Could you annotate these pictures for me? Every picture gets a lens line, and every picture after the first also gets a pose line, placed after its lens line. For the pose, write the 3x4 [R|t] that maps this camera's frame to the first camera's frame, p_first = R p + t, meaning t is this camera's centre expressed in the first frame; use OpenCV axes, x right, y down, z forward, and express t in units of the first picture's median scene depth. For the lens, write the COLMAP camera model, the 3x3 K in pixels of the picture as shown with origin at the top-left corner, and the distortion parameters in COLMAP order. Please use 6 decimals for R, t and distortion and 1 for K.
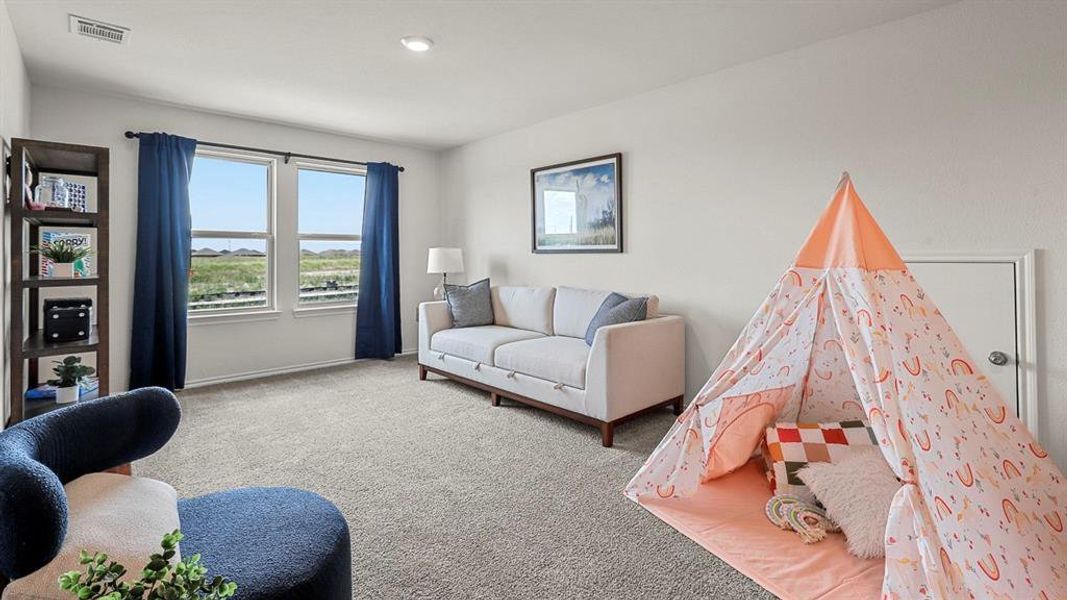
lens RADIAL K [[486.5, 0, 500.3], [0, 486.5, 234.6], [0, 0, 1]] dist [-0.002635, -0.000182]
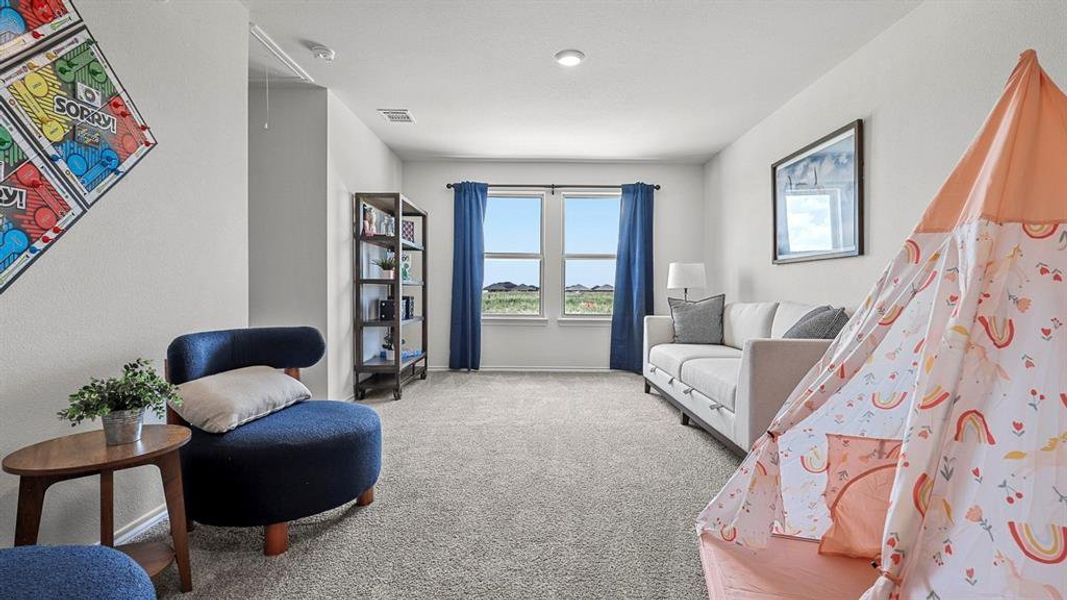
lens RADIAL K [[480.9, 0, 534.9], [0, 480.9, 281.6], [0, 0, 1]] dist [0.000568, -0.000185]
pose [[0.739820, -0.002771, -0.672799, 0.336529], [0.010684, 0.999914, 0.007631, 0.059920], [0.672720, -0.012834, 0.739786, 0.117111]]
